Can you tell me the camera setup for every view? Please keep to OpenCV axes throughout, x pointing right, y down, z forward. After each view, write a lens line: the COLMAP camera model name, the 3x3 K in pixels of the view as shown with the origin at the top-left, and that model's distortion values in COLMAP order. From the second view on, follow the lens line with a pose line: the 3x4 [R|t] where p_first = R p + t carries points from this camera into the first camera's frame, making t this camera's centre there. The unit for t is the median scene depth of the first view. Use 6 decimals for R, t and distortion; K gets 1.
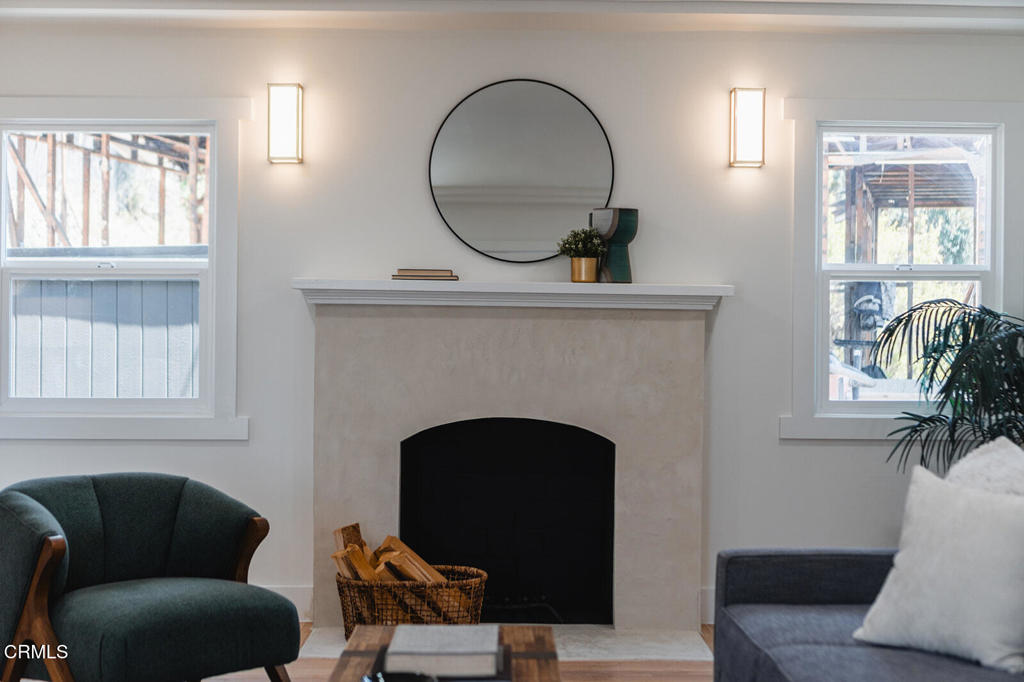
lens RADIAL K [[1548.7, 0, 510.0], [0, 1548.7, 339.9], [0, 0, 1]] dist [-0.014947, 0.001637]
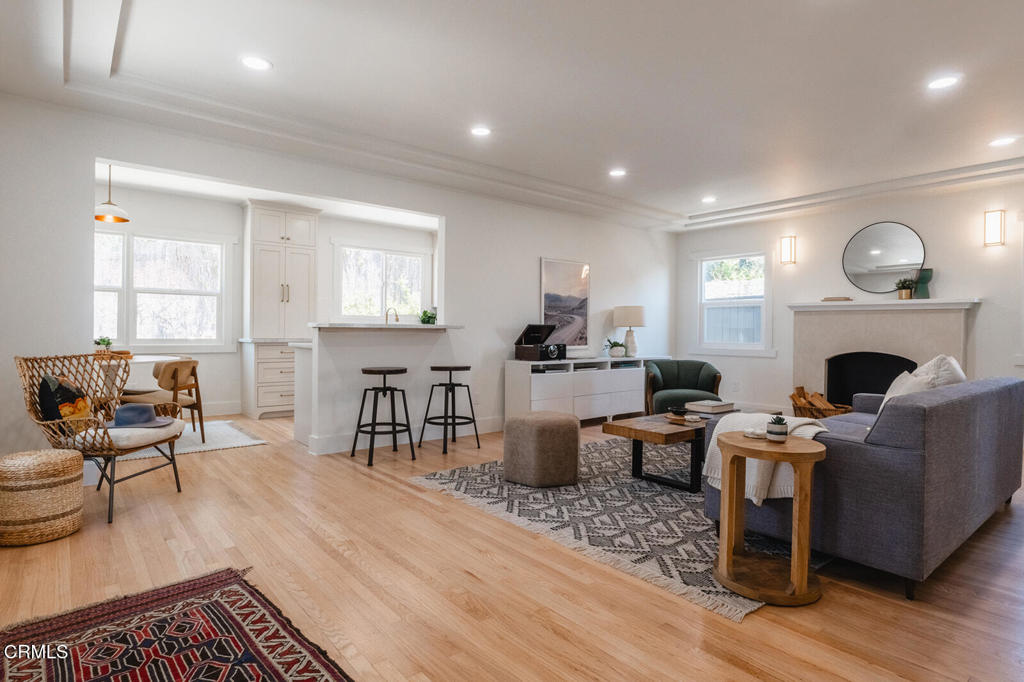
lens RADIAL K [[546.7, 0, 512.0], [0, 546.7, 334.0], [0, 0, 1]] dist [0.000257, -0.000199]
pose [[0.626491, 0.001626, -0.779427, 0.341706], [-0.000263, 0.999998, 0.001875, 0.017812], [0.779428, -0.000969, 0.626491, -0.063344]]
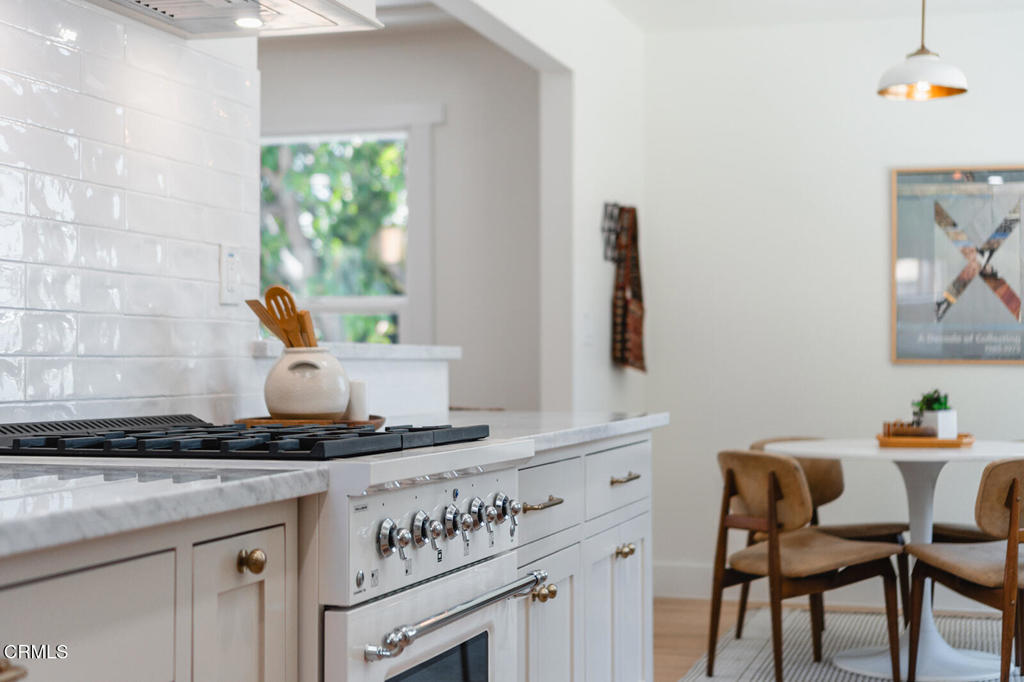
lens RADIAL K [[1587.6, 0, 512.1], [0, 1587.6, 339.6], [0, 0, 1]] dist [-0.011102, -0.057852]
pose [[-0.953240, -0.004085, 0.302187, -0.663775], [-0.009794, 0.999801, -0.017377, 0.013175], [-0.302056, -0.019524, -0.953090, 0.882567]]
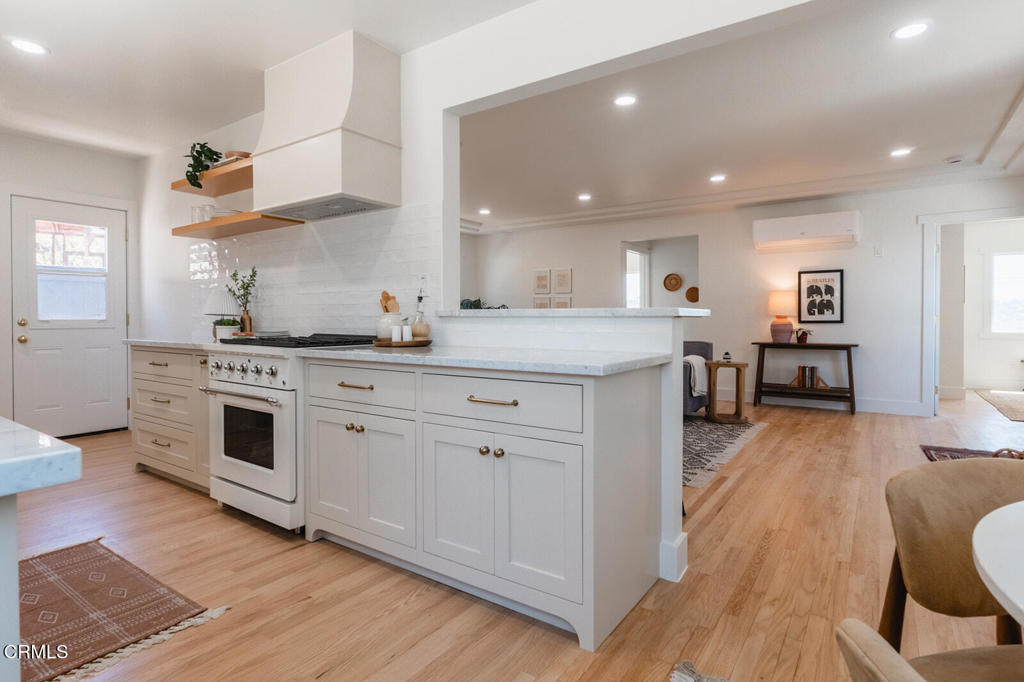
lens RADIAL K [[537.0, 0, 510.2], [0, 537.0, 326.0], [0, 0, 1]] dist [-0.005988, -0.000709]
pose [[0.584807, -0.022001, 0.810874, -0.753608], [0.002161, 0.999671, 0.025564, 0.007202], [-0.811170, -0.013198, 0.584662, 0.078472]]
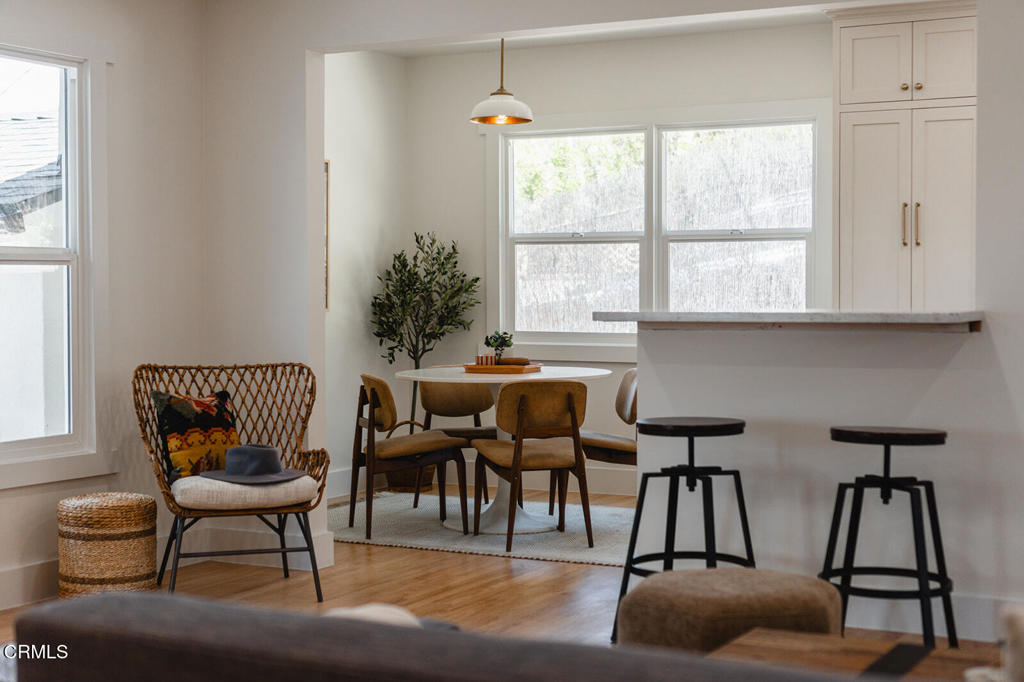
lens RADIAL K [[1587.6, 0, 512.1], [0, 1587.6, 339.6], [0, 0, 1]] dist [-0.011102, -0.057852]
pose [[-0.485481, 0.022073, -0.873968, 0.470169], [0.003791, 0.999725, 0.023143, 0.000453], [0.874239, 0.007922, -0.485431, 0.586776]]
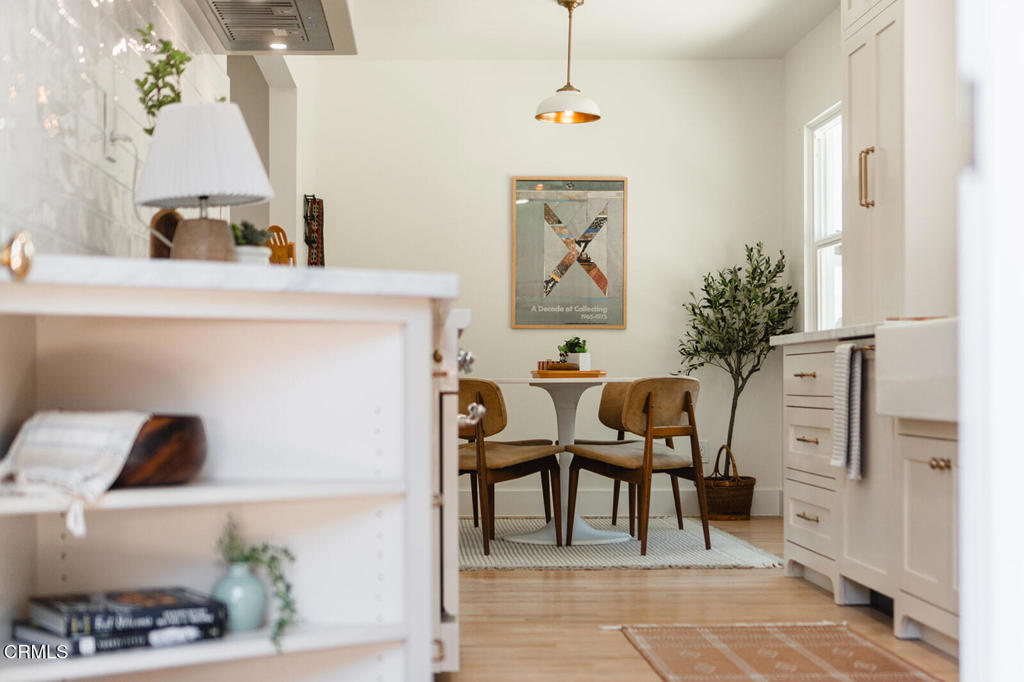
lens RADIAL K [[1570.6, 0, 438.9], [0, 1570.6, 375.3], [0, 0, 1]] dist [0.013099, 0.010315]
pose [[-0.999967, -0.007622, 0.002691, -0.521311], [-0.007649, 0.999922, -0.009858, 0.064819], [-0.002616, -0.009878, -0.999948, 1.161627]]
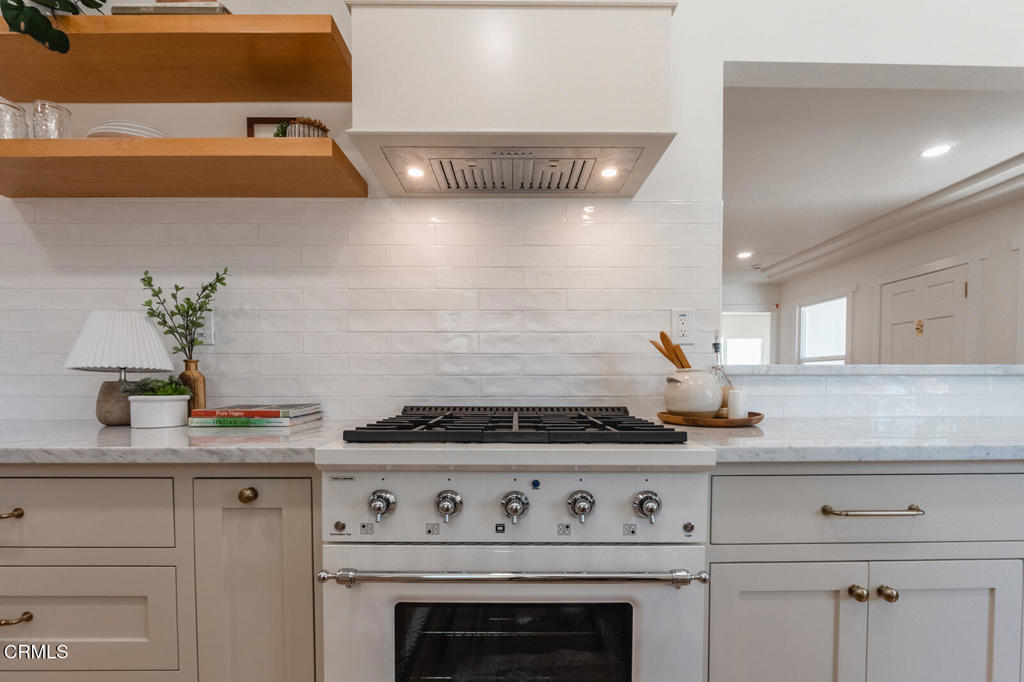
lens RADIAL K [[447.4, 0, 516.7], [0, 447.4, 391.0], [0, 0, 1]] dist [-0.011305, -0.000276]
pose [[-0.002111, -0.036080, 0.999347, -0.668924], [-0.004464, 0.999339, 0.036070, 0.011148], [-0.999988, -0.004385, -0.002271, 0.505920]]
